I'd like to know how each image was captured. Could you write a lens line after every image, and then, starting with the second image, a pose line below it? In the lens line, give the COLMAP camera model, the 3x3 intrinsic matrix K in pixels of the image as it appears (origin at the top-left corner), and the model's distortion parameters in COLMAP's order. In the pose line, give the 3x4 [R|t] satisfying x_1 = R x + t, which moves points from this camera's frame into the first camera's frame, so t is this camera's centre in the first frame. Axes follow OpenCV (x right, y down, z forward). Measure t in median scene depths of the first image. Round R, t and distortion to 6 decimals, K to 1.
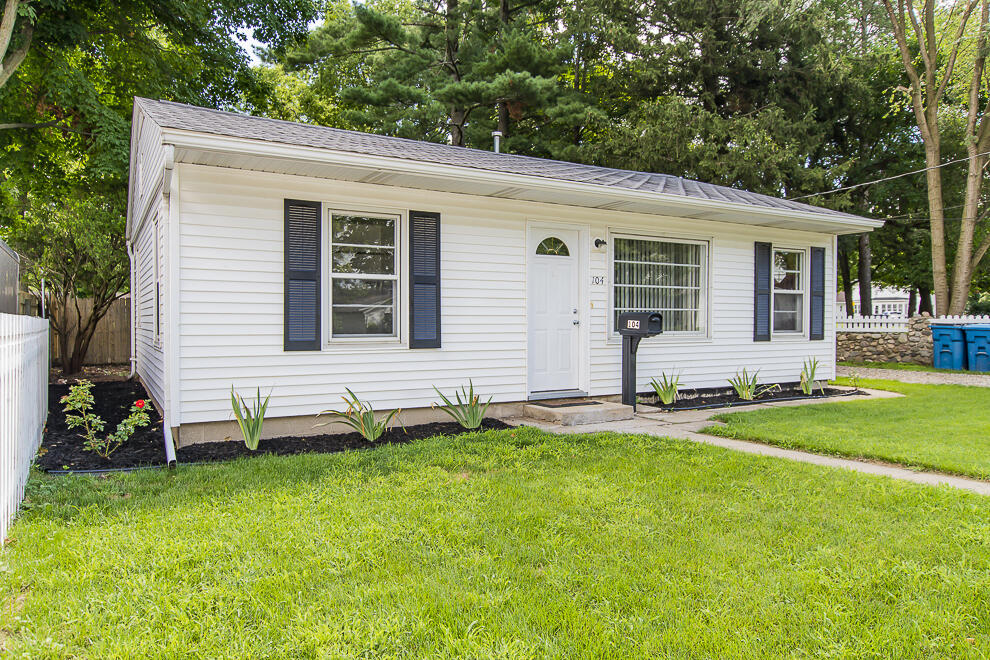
lens RADIAL K [[635.9, 0, 495.7], [0, 635.9, 315.5], [0, 0, 1]] dist [-0.003964, -0.001808]
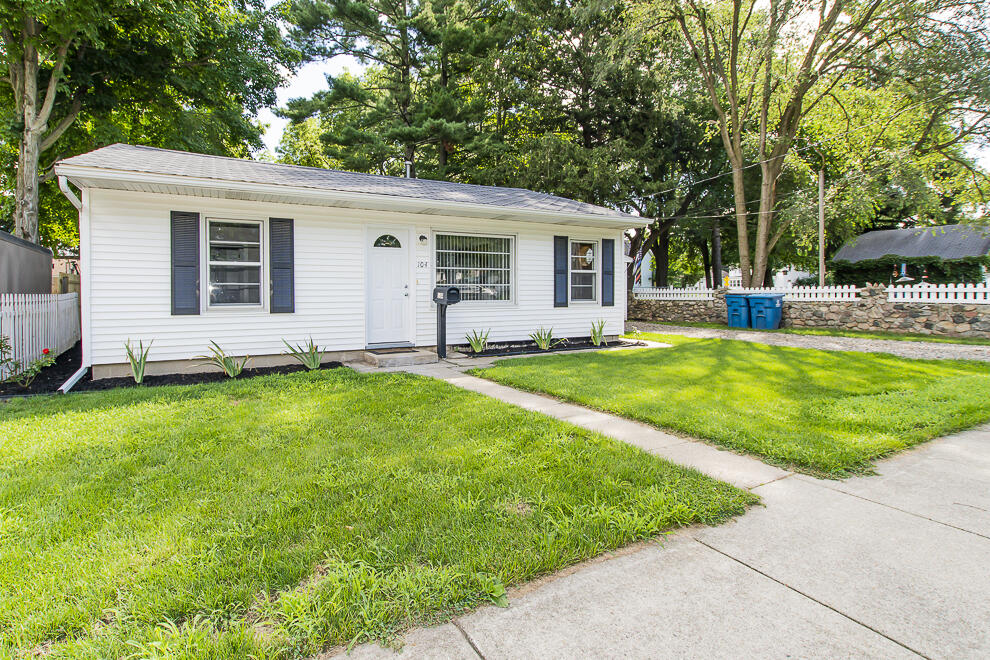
lens RADIAL K [[444.8, 0, 493.6], [0, 444.8, 287.5], [0, 0, 1]] dist [0.000054, 0.000043]
pose [[0.997861, -0.006953, -0.065003, 0.365083], [0.006581, 0.999961, -0.005931, 0.002446], [0.065041, 0.005490, 0.997867, 0.022217]]
